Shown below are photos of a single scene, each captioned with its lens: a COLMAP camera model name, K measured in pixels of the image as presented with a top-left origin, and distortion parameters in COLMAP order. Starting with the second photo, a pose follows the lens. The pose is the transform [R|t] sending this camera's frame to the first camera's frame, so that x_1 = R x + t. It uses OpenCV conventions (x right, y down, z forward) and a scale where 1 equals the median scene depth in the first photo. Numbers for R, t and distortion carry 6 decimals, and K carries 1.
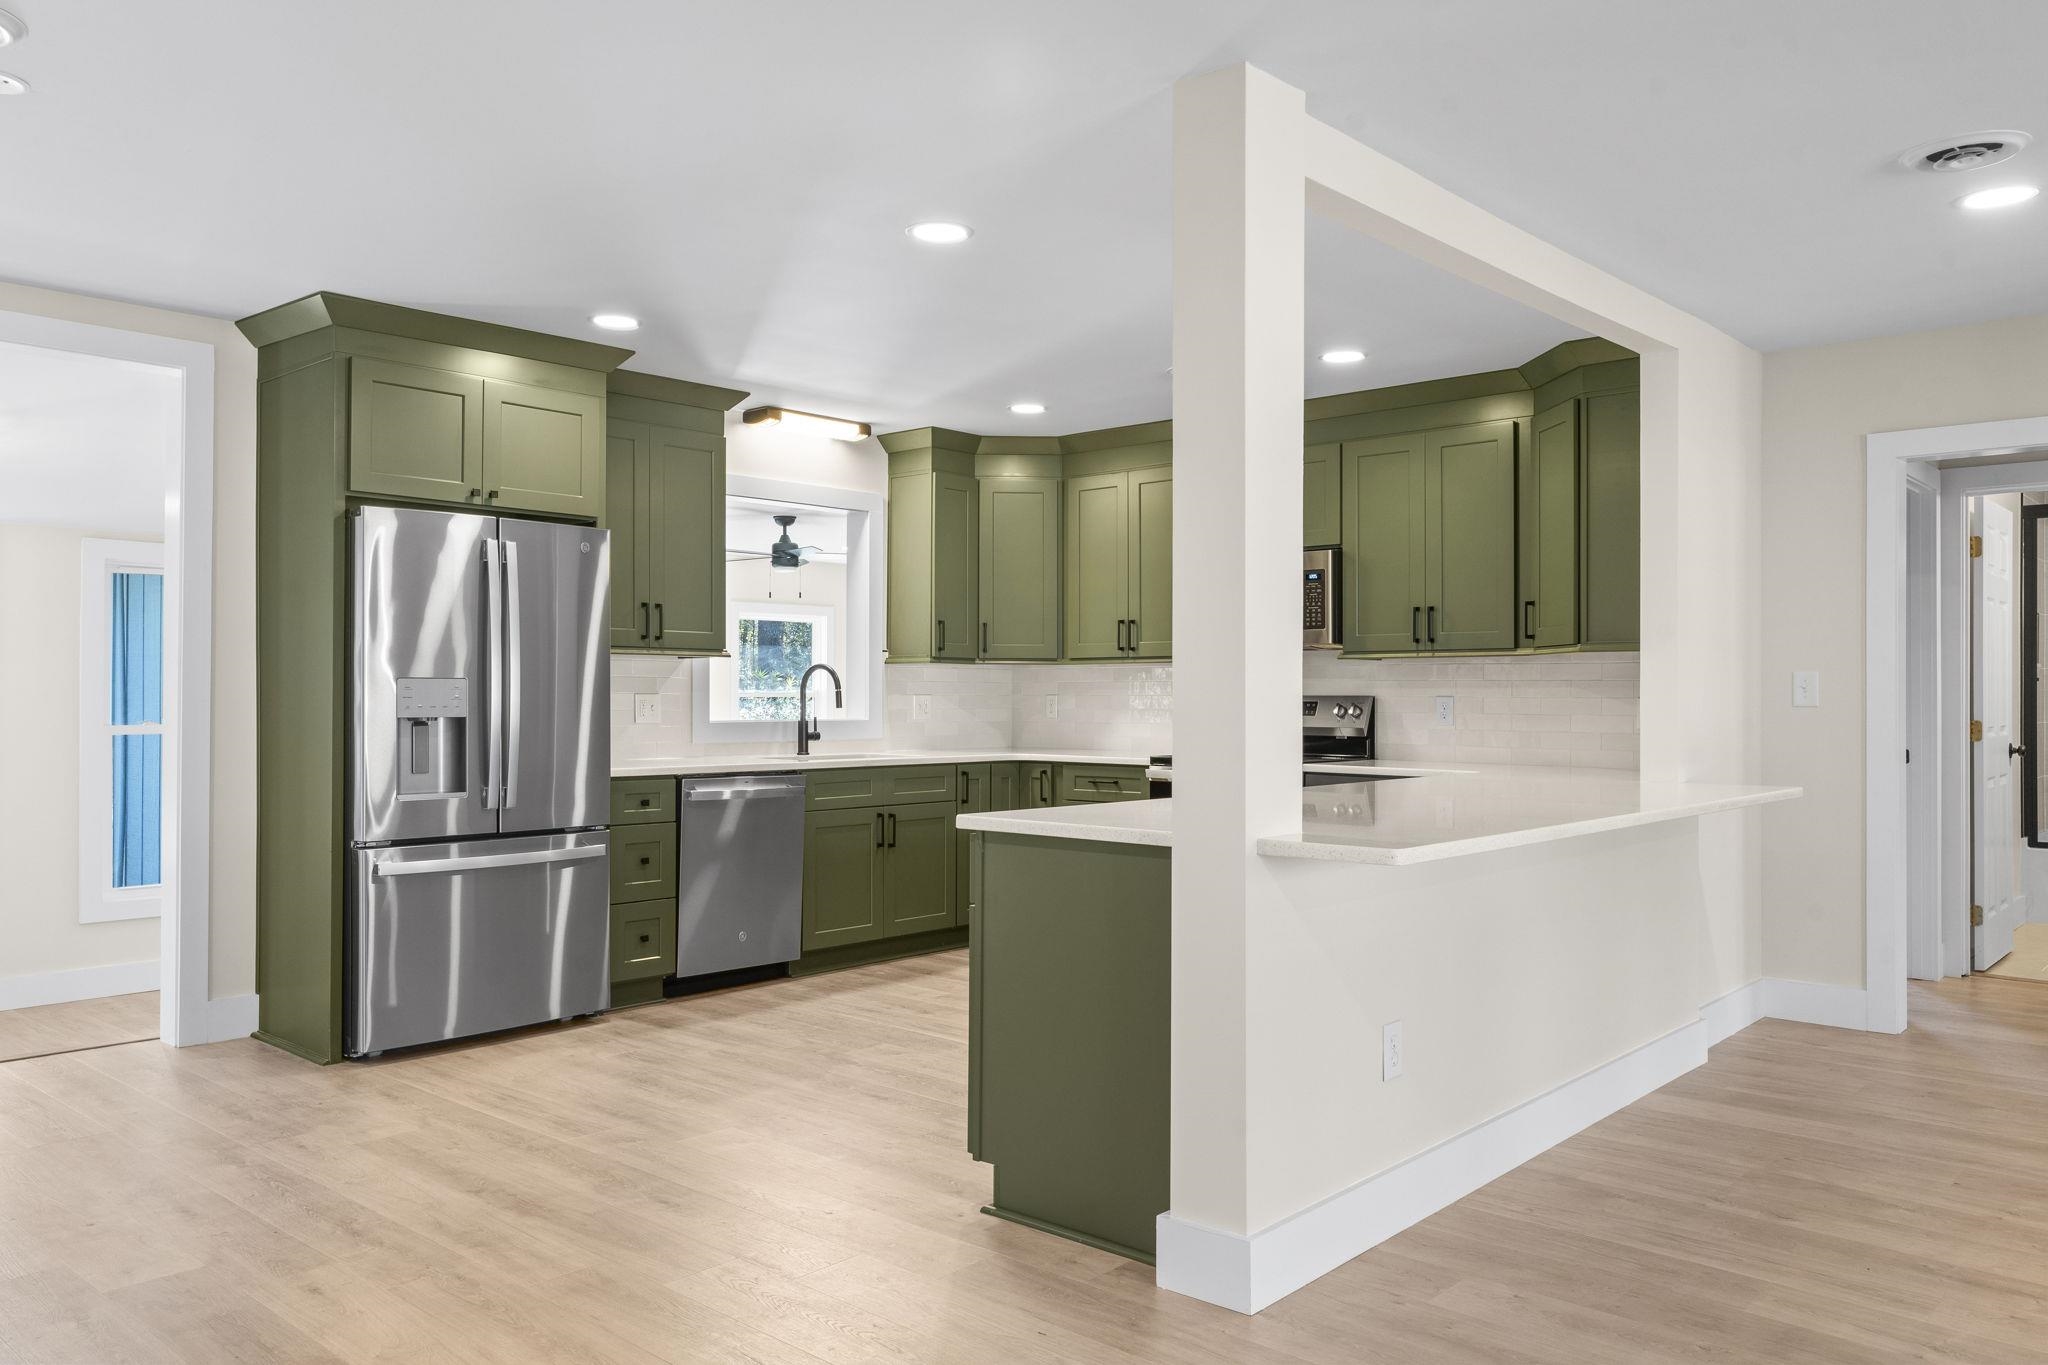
lens RADIAL K [[1464.3, 0, 1016.6], [0, 1464.3, 688.1], [0, 0, 1]] dist [0.009505, -0.002236]
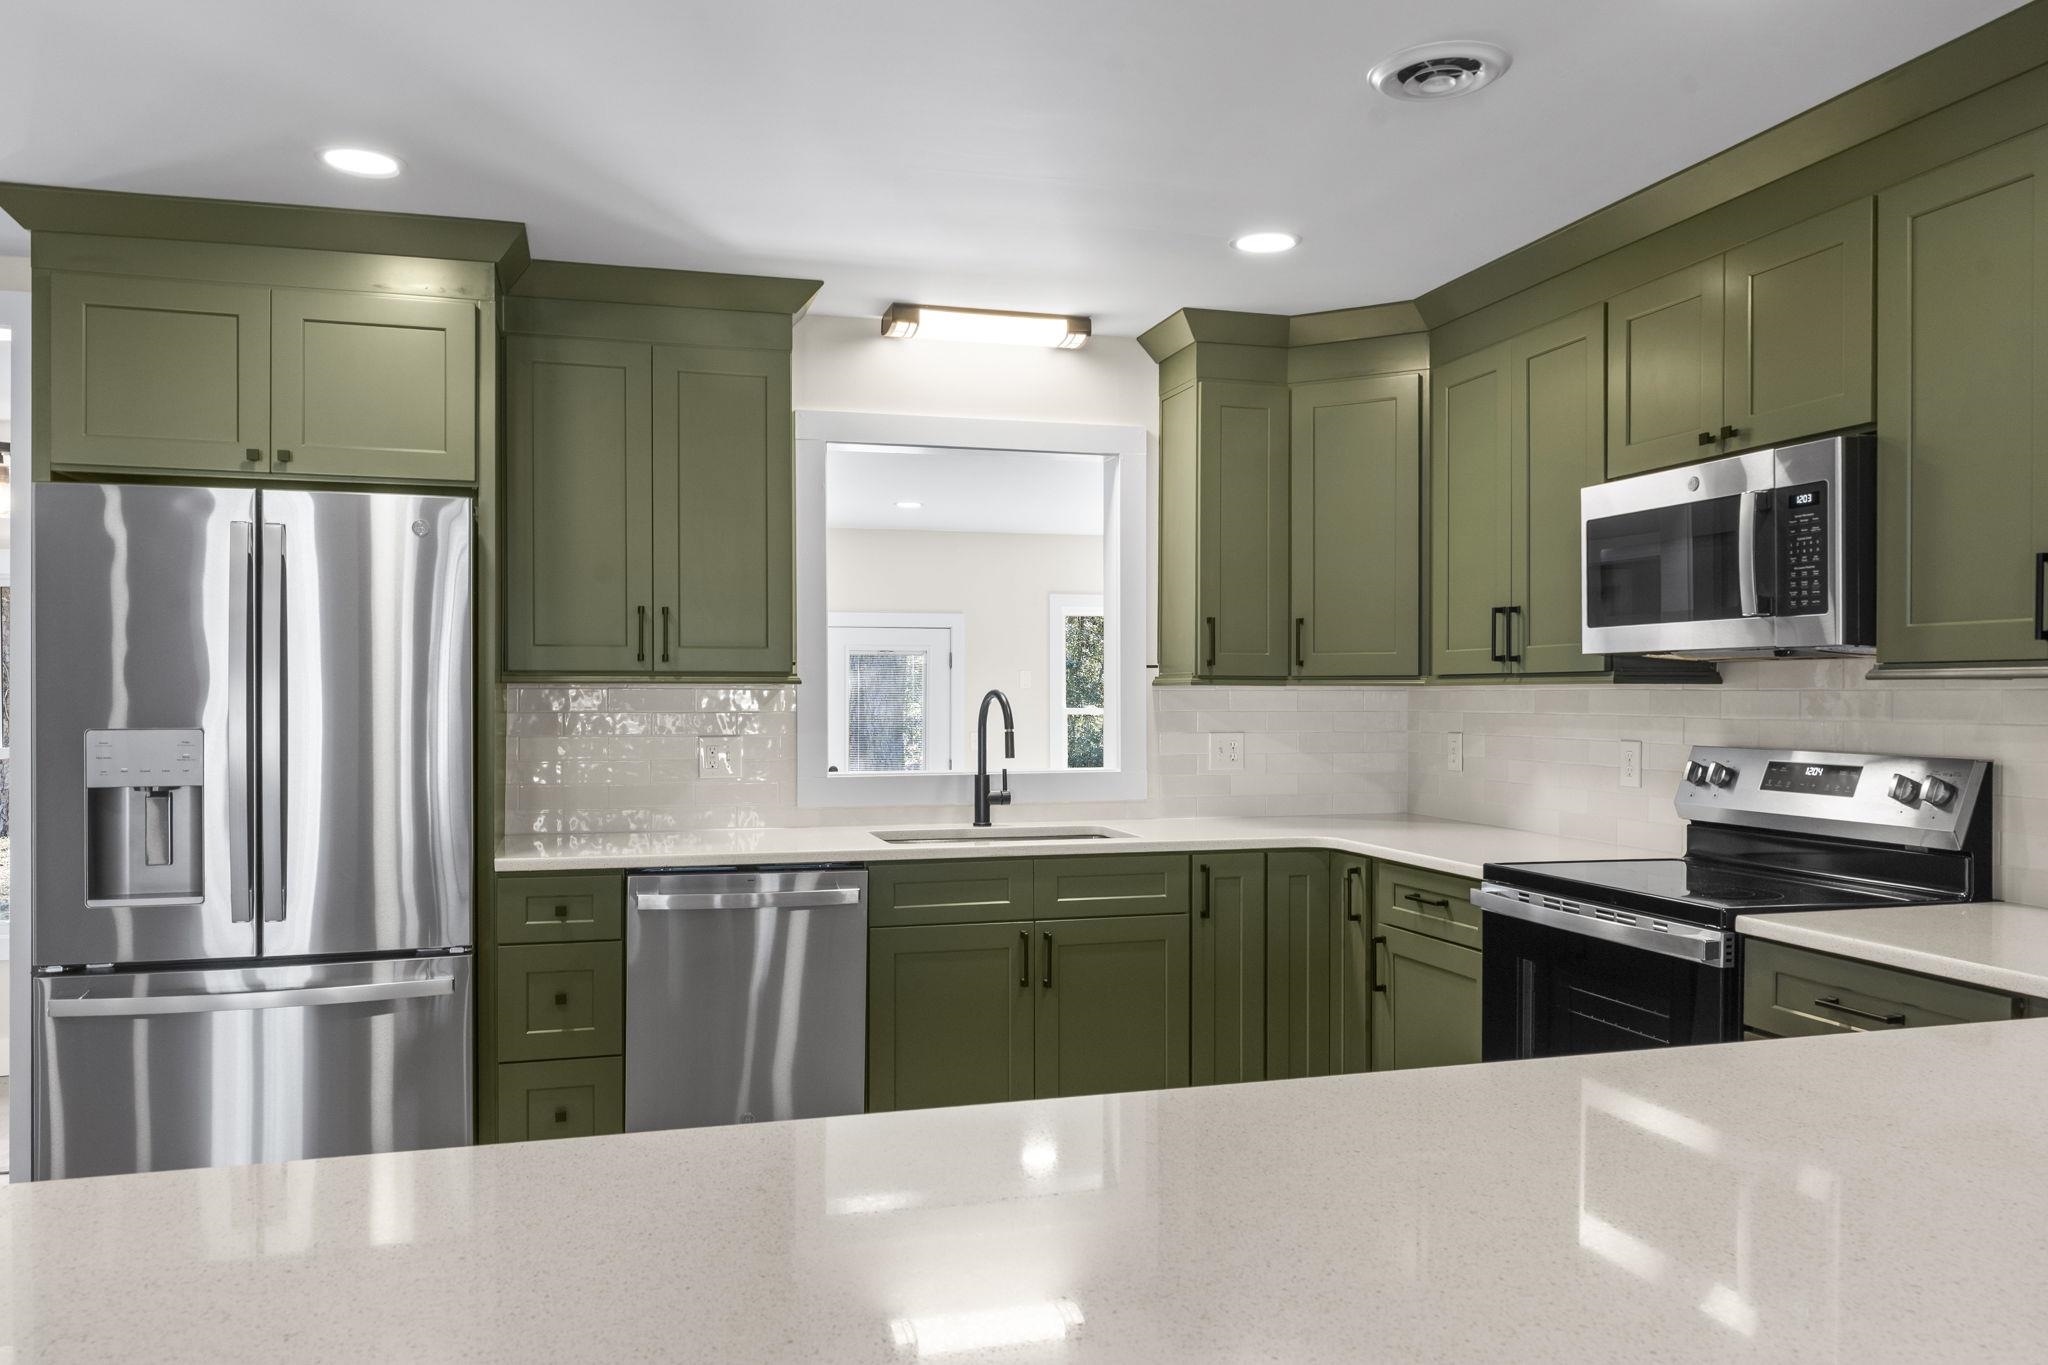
lens RADIAL K [[1464.3, 0, 1008.6], [0, 1464.3, 704.6], [0, 0, 1]] dist [0.009505, -0.002236]
pose [[0.853476, 0.001044, -0.521130, 0.255388], [0.004944, 0.999937, 0.010099, -0.019806], [0.521108, -0.011196, 0.853417, 0.530475]]
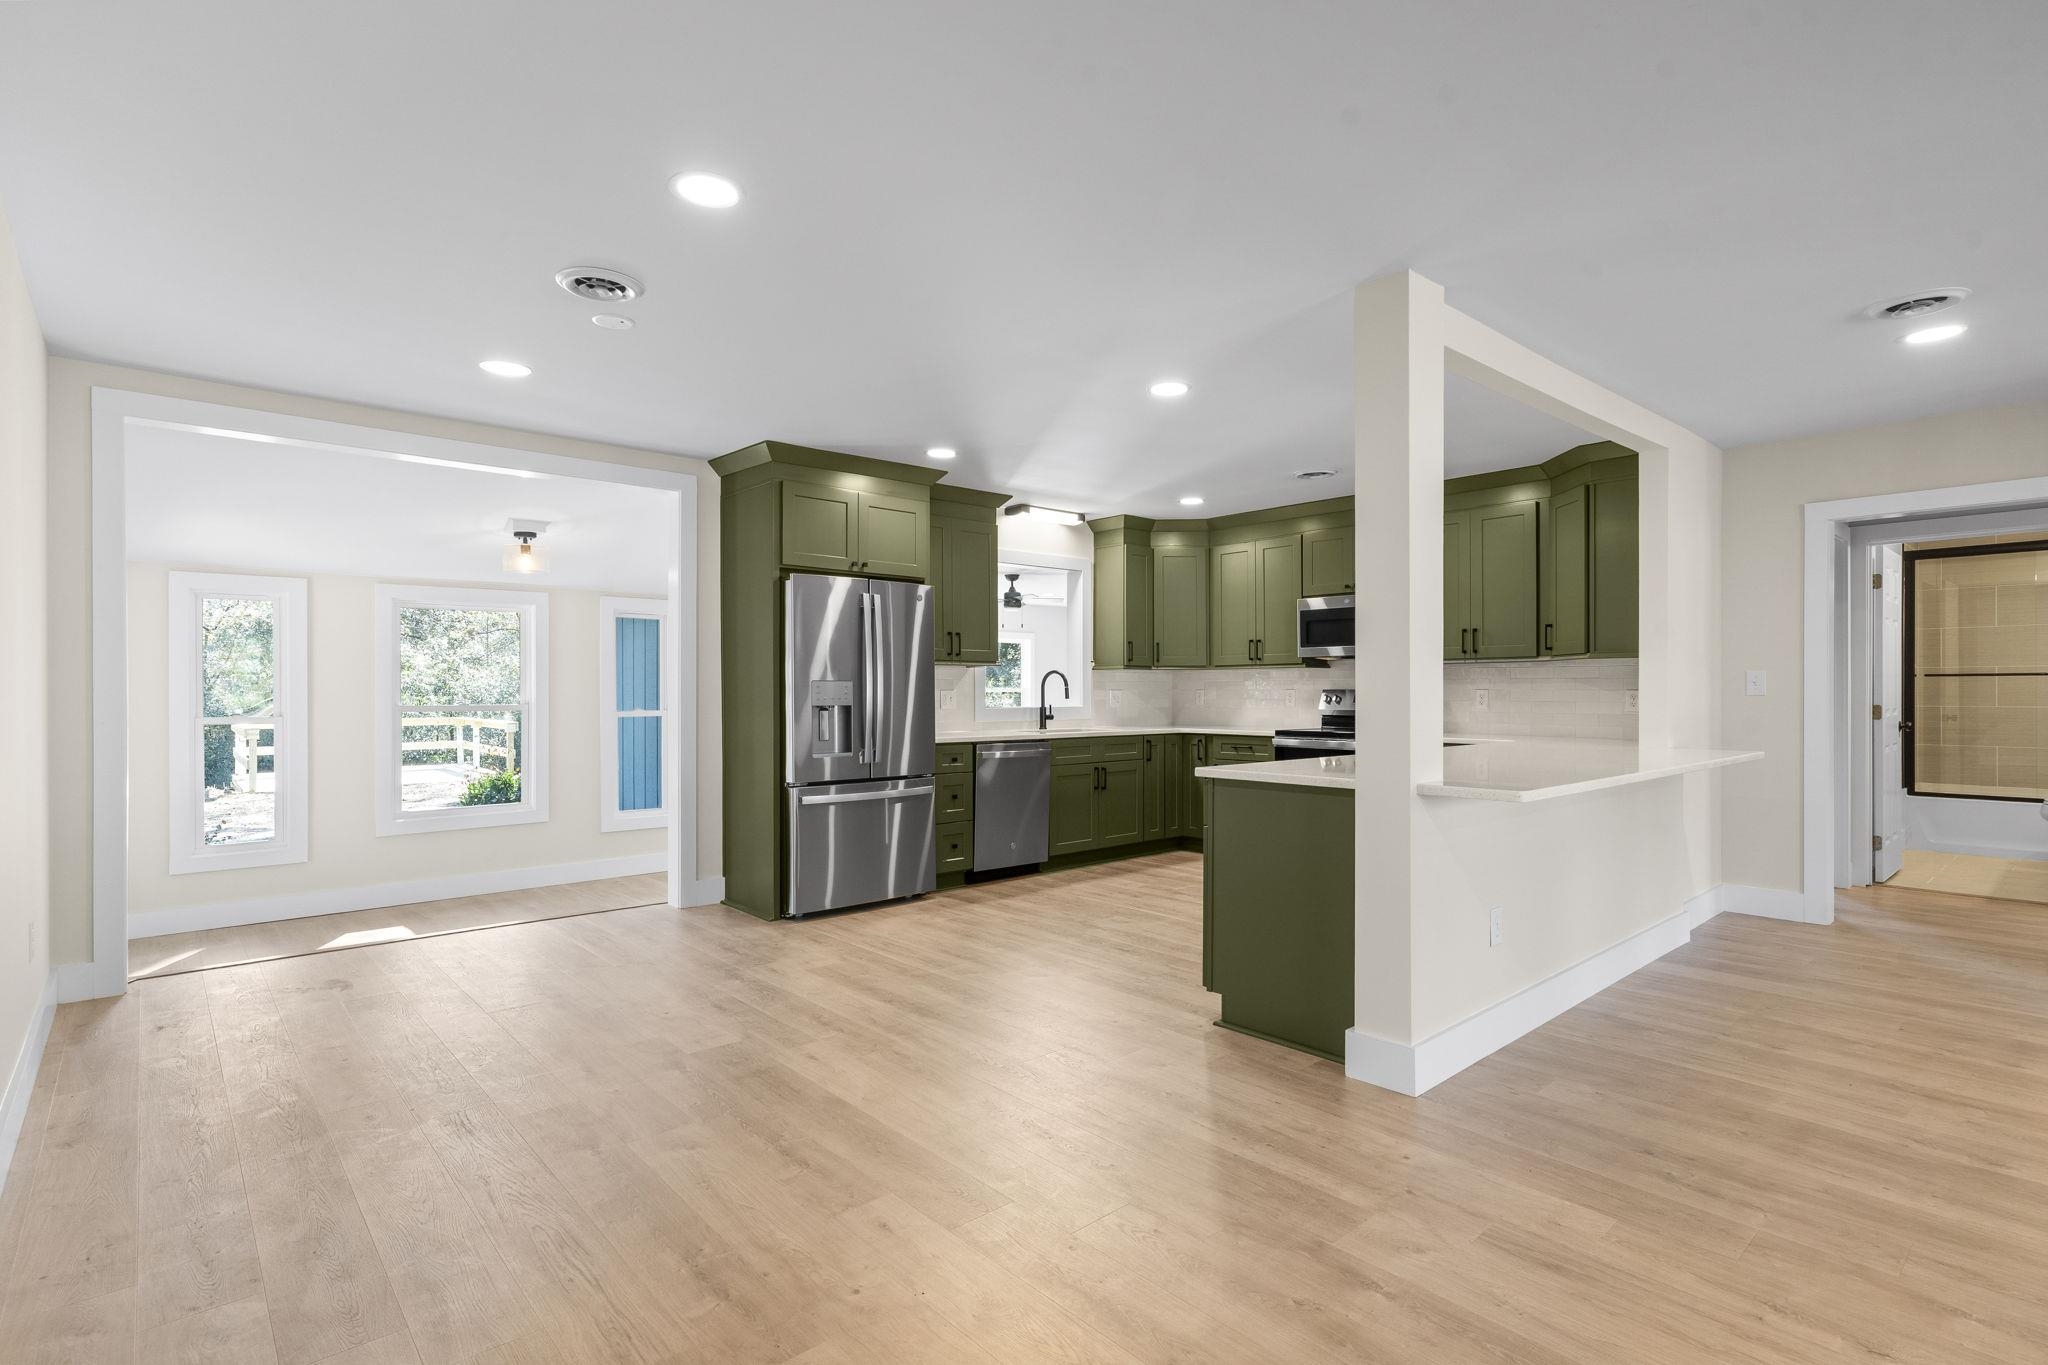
lens RADIAL K [[967.2, 0, 1024.3], [0, 967.2, 693.6], [0, 0, 1]] dist [0.004092, 0.002388]
pose [[0.993762, -0.003976, -0.111450, -0.062304], [0.004875, 0.999958, 0.007794, -0.000260], [0.111414, -0.008289, 0.993739, -0.018965]]
